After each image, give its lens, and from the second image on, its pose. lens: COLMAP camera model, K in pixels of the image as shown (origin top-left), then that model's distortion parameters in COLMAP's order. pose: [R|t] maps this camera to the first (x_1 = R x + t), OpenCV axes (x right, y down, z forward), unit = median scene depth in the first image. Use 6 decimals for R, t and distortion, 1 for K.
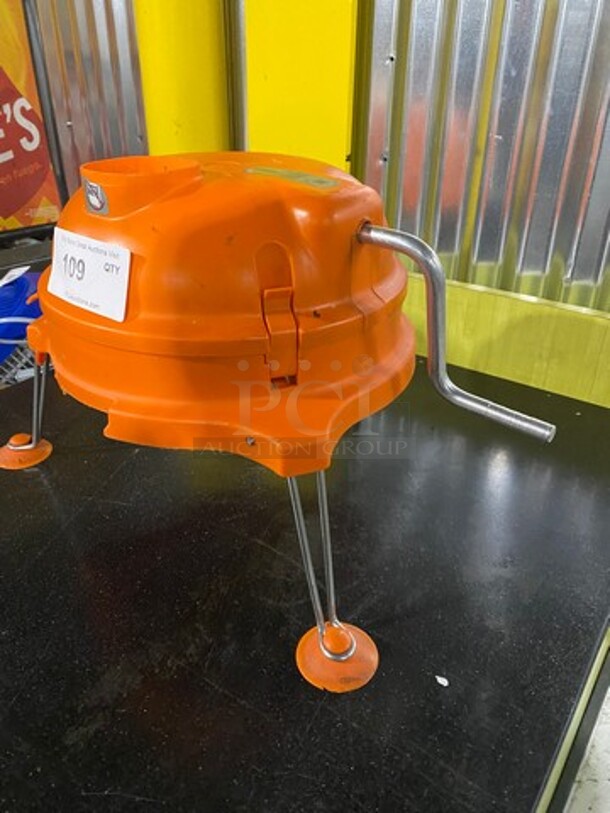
lens RADIAL K [[622.4, 0, 315.8], [0, 622.4, 406.8], [0, 0, 1]] dist [0.012321, 0.002868]
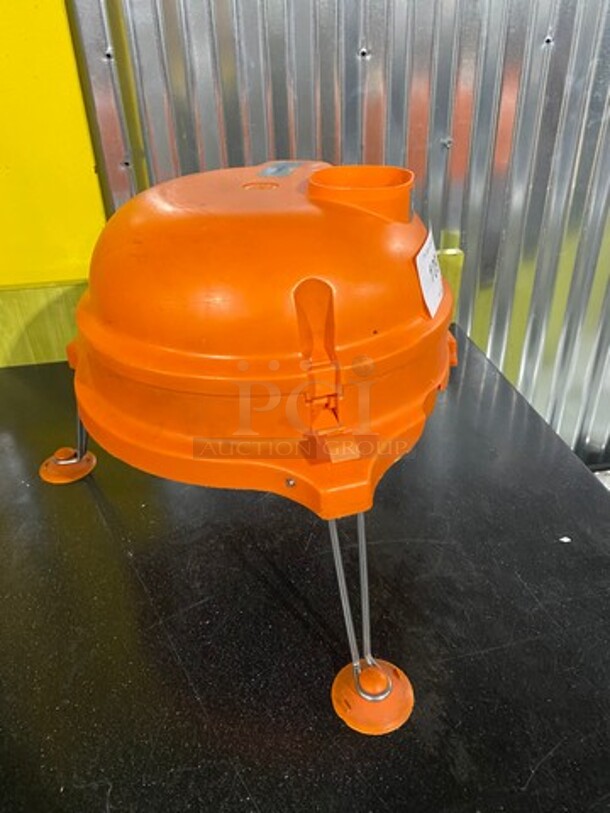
lens RADIAL K [[622.4, 0, 315.8], [0, 622.4, 406.8], [0, 0, 1]] dist [0.012321, 0.002868]
pose [[0.678289, -0.405329, 0.612888, -0.874131], [0.378176, 0.907711, 0.181777, -0.265023], [-0.630005, 0.108483, 0.768977, 0.287509]]
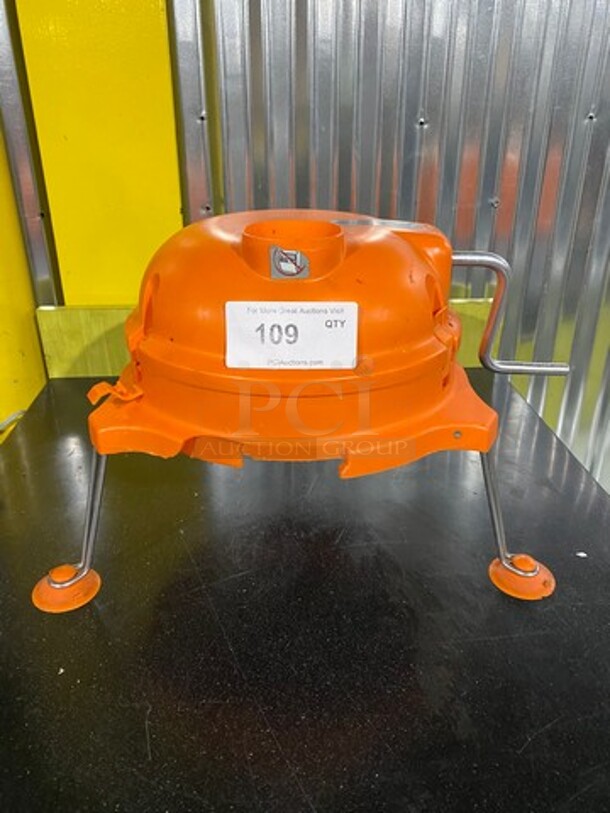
lens RADIAL K [[622.4, 0, 315.8], [0, 622.4, 406.8], [0, 0, 1]] dist [0.012321, 0.002868]
pose [[0.752469, -0.290177, 0.591260, -1.007357], [0.320846, 0.945492, 0.055701, -0.151613], [-0.575195, 0.147790, 0.804555, 0.163554]]
